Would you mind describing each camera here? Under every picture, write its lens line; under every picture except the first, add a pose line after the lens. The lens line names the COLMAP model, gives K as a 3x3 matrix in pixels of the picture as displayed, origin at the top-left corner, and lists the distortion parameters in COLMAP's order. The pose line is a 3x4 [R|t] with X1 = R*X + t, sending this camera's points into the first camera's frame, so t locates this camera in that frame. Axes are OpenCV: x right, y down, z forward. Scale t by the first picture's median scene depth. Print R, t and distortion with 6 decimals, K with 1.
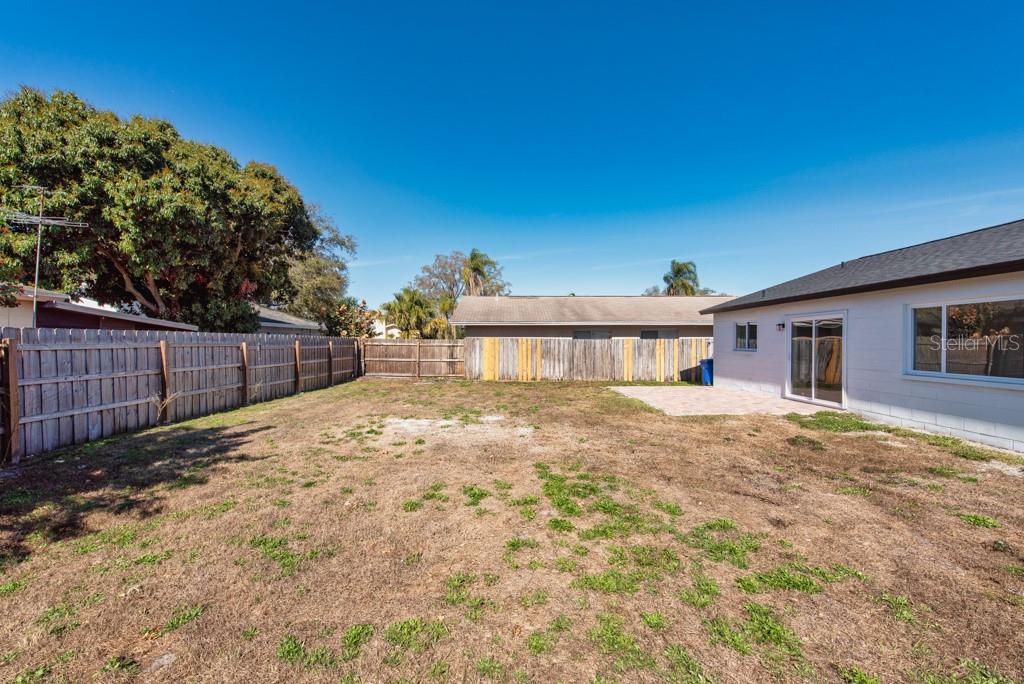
lens RADIAL K [[396.5, 0, 512.0], [0, 396.5, 342.0], [0, 0, 1]] dist [0.000782, 0.000072]
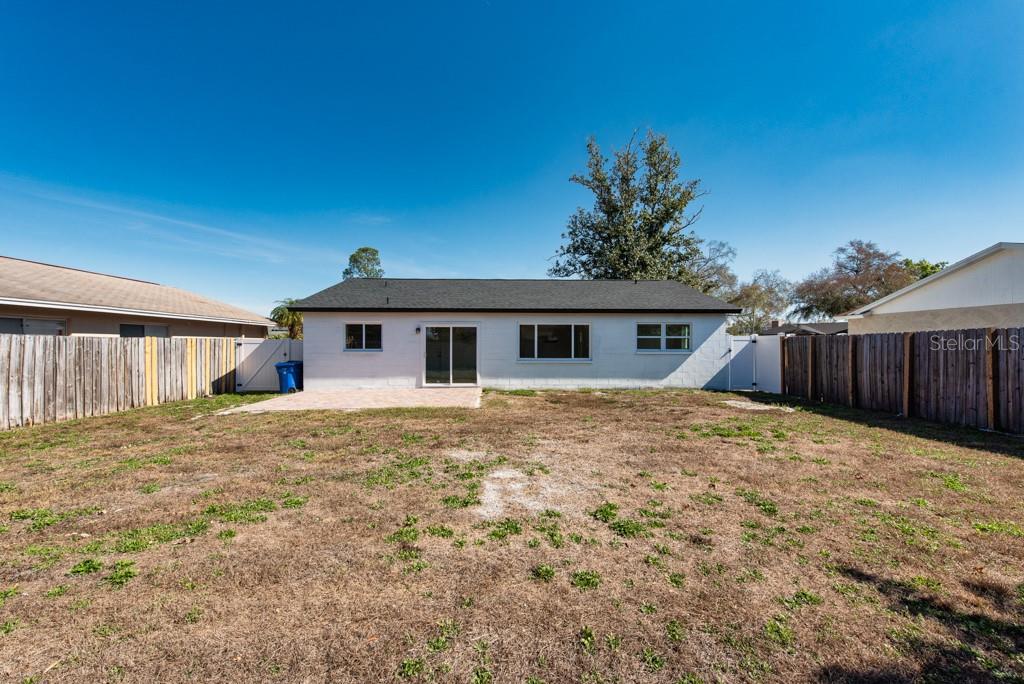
lens RADIAL K [[396.5, 0, 512.0], [0, 396.5, 342.0], [0, 0, 1]] dist [0.000782, 0.000072]
pose [[-0.037900, 0.003871, 0.999274, -0.426728], [-0.000357, 0.999992, -0.003887, 0.002949], [-0.999281, -0.000504, -0.037898, 0.581818]]
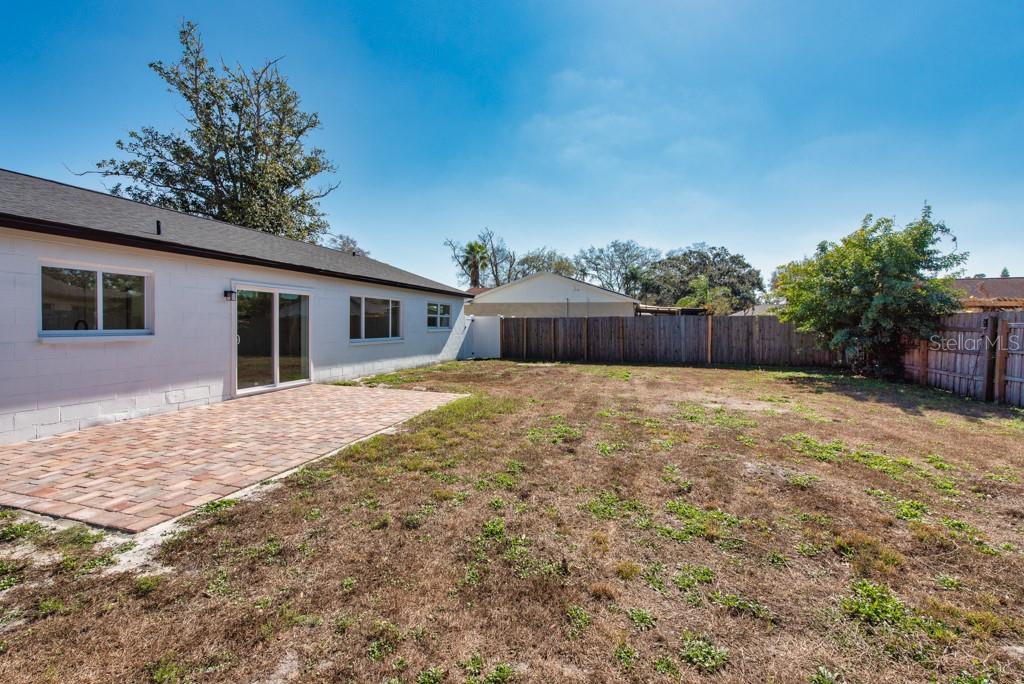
lens RADIAL K [[409.7, 0, 512.0], [0, 409.7, 342.0], [0, 0, 1]] dist [0.000676, -0.000043]
pose [[-0.952296, -0.022312, 0.304358, 0.006728], [-0.008759, 0.998911, 0.045822, 0.005437], [-0.305049, 0.040970, -0.951455, 1.164769]]
